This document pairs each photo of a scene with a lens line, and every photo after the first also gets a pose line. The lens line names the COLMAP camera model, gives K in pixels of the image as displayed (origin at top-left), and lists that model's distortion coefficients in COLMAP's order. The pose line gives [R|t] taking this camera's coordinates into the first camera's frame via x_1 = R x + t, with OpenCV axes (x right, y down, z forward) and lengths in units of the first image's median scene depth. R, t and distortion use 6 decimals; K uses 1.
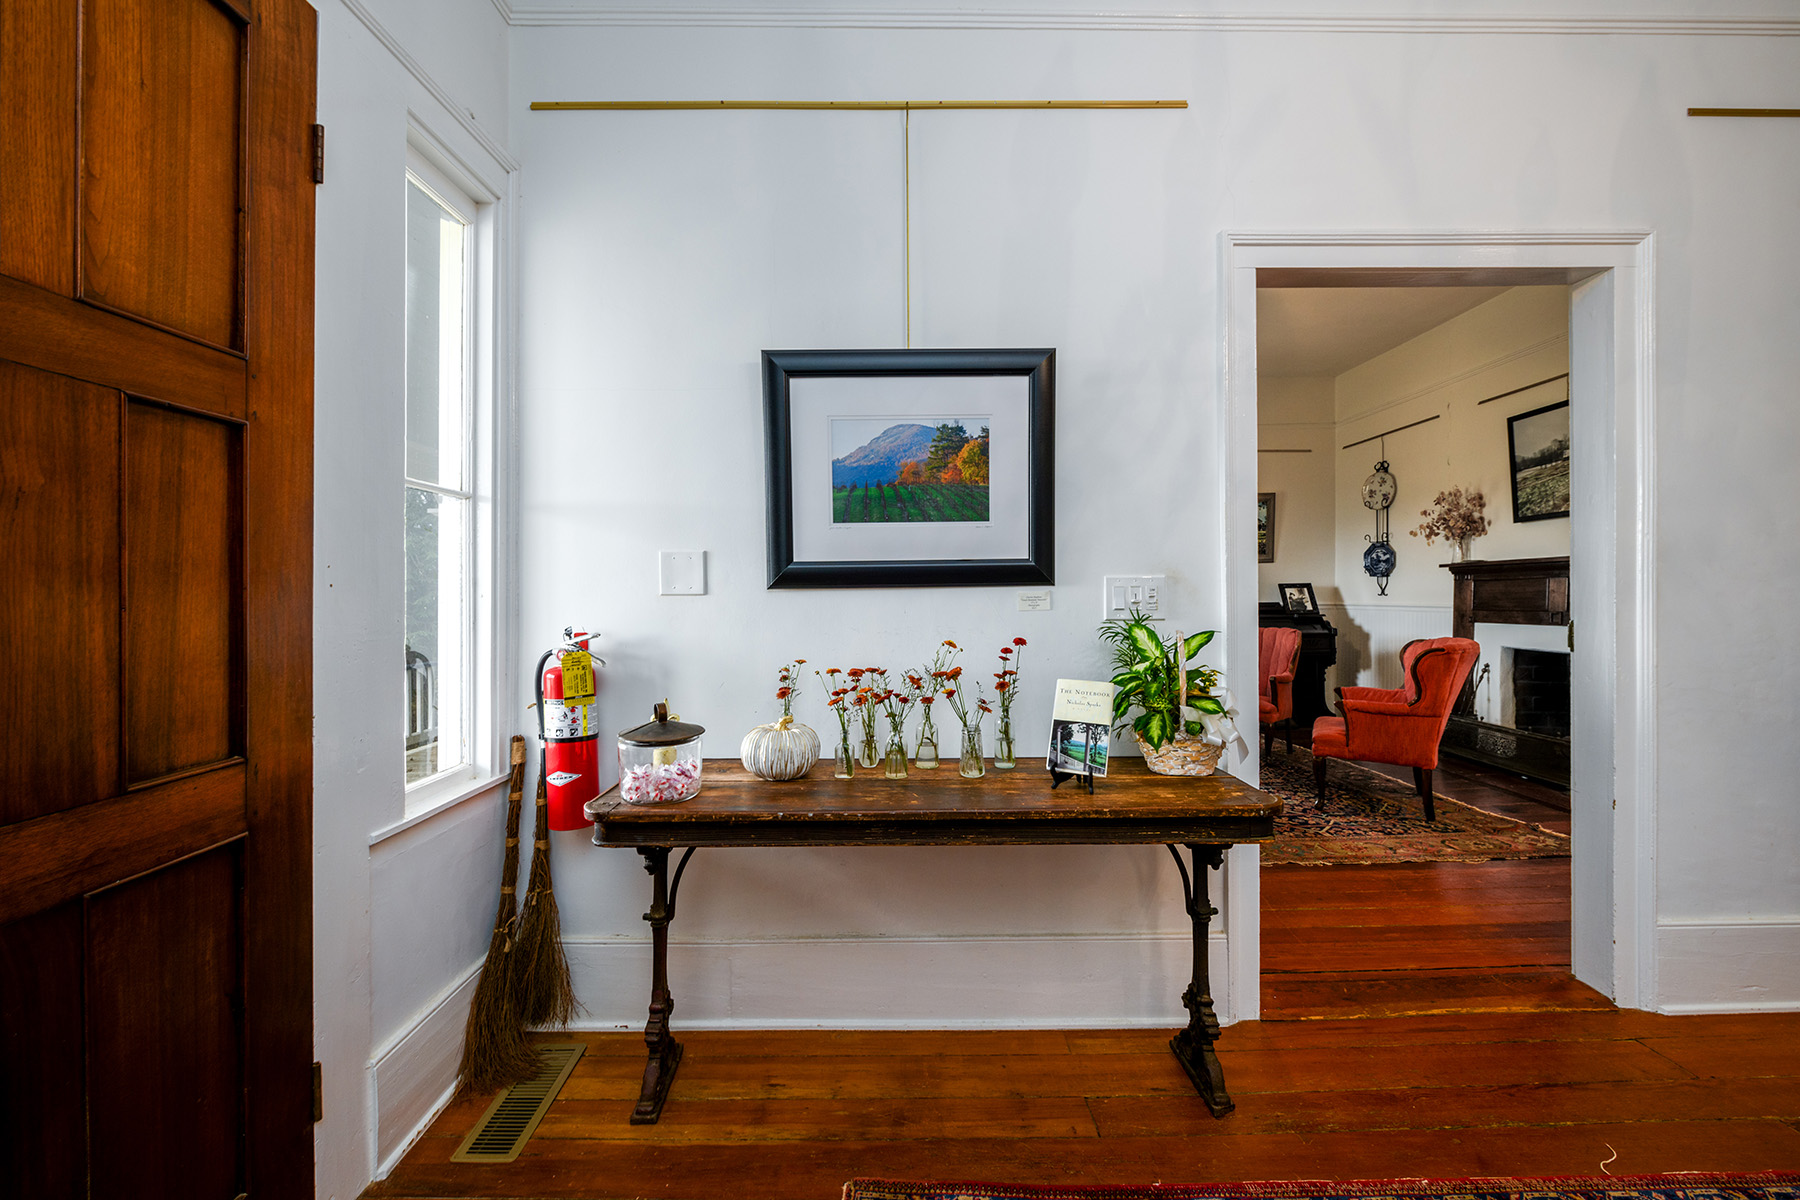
lens RADIAL K [[714.7, 0, 901.6], [0, 714.7, 605.9], [0, 0, 1]] dist [0.002359, -0.000085]
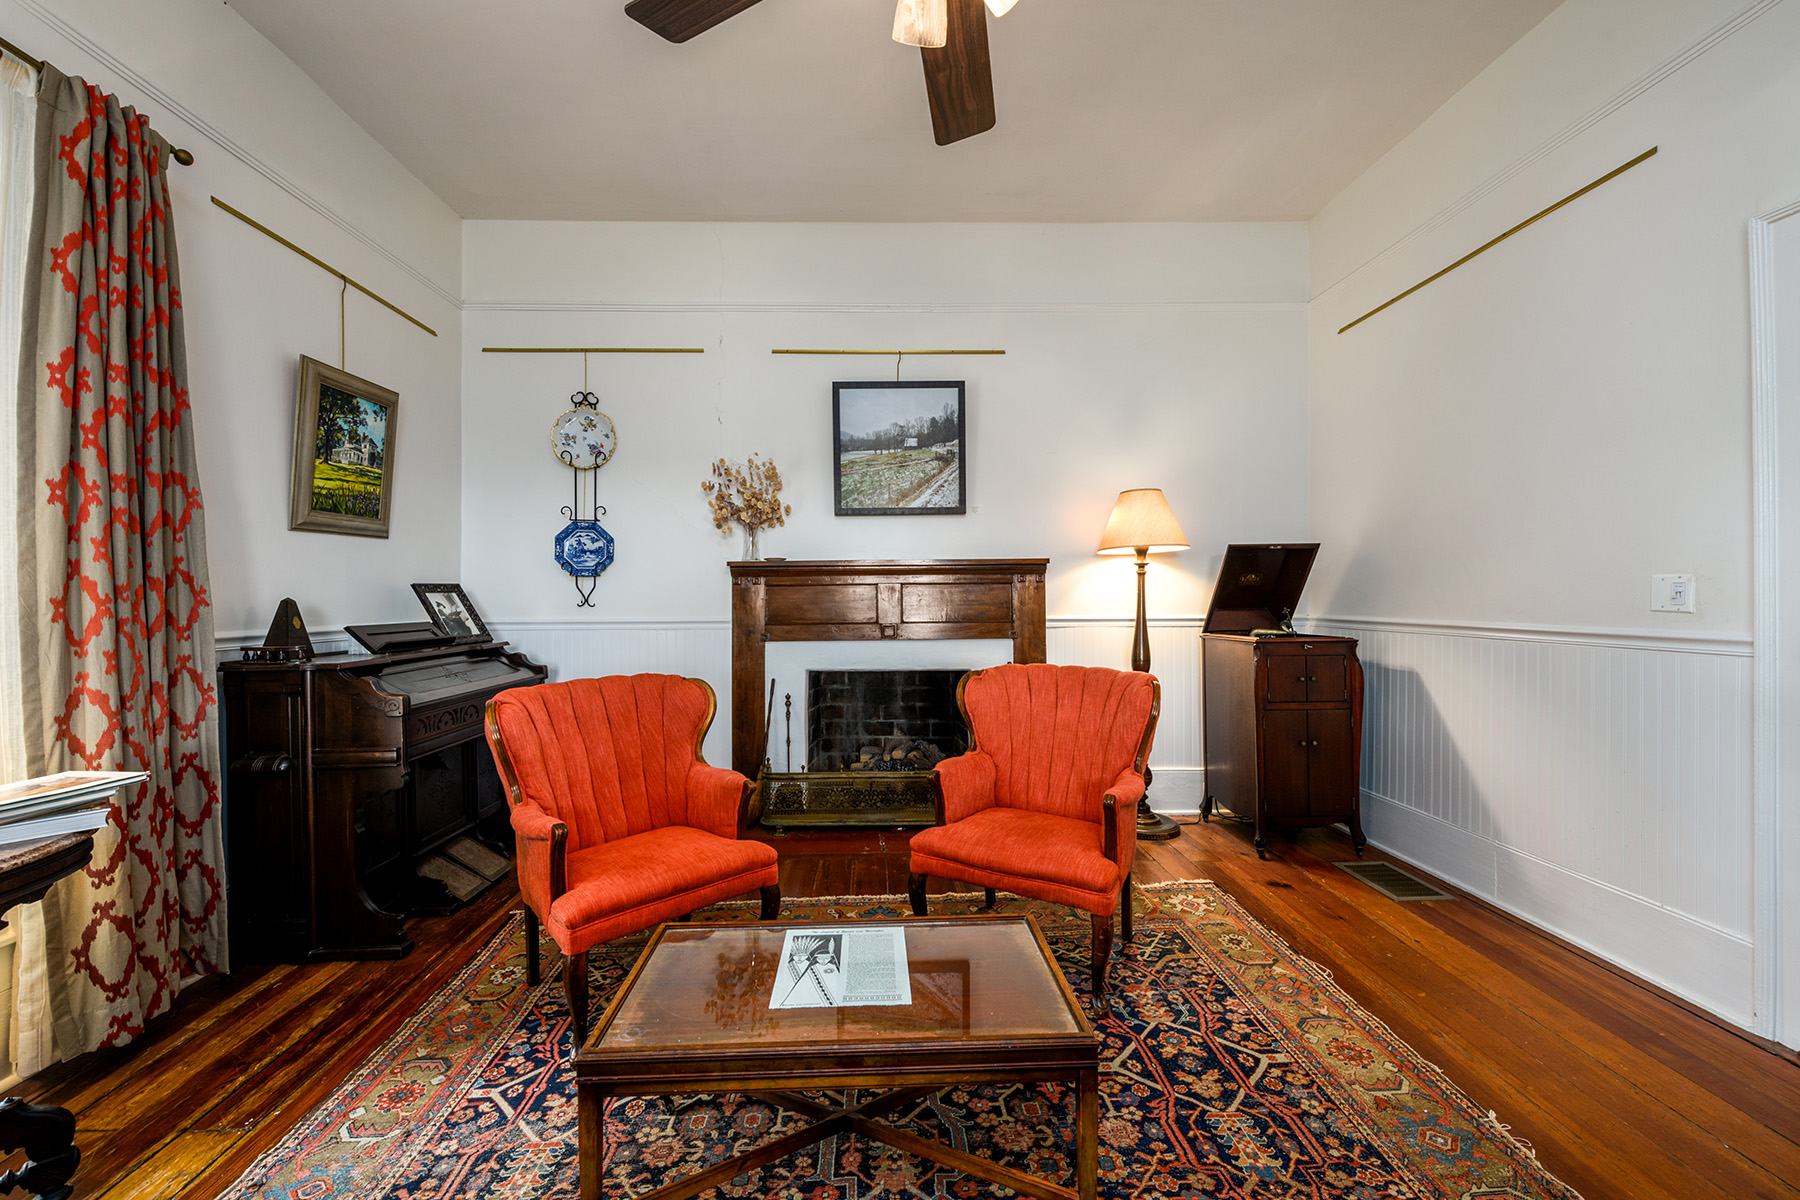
lens RADIAL K [[719.2, 0, 897.7], [0, 719.2, 599.7], [0, 0, 1]] dist [0.001449, -0.001919]
pose [[-0.017910, 0.005856, 0.999822, 0.045190], [0.018714, 0.999810, -0.005520, -0.013779], [-0.999664, 0.018612, -0.018017, 0.864302]]
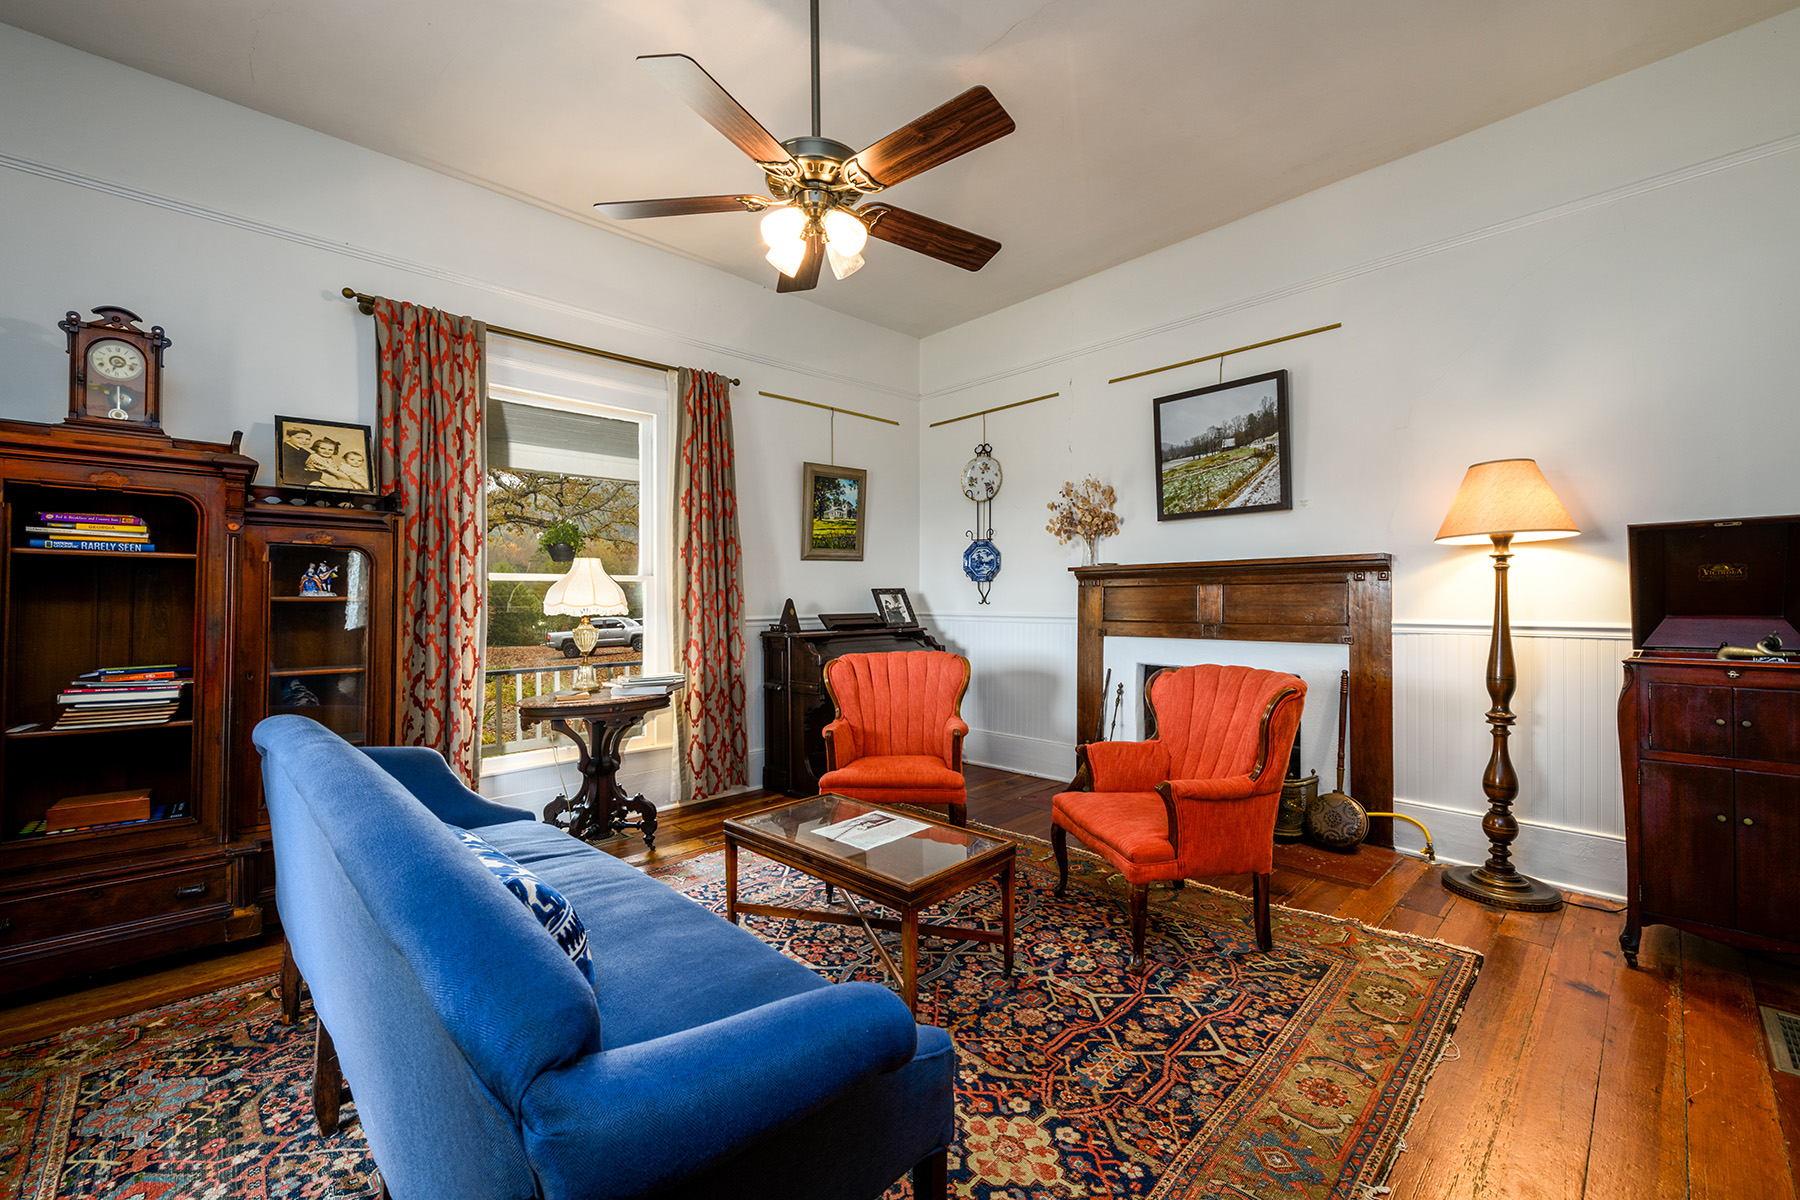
lens RADIAL K [[719.2, 0, 899.1], [0, 719.2, 603.8], [0, 0, 1]] dist [0.001449, -0.001919]
pose [[0.732530, -0.000172, 0.680735, 0.030733], [0.007580, 0.999940, -0.007904, -0.010638], [-0.680693, 0.010950, 0.732487, 0.527012]]
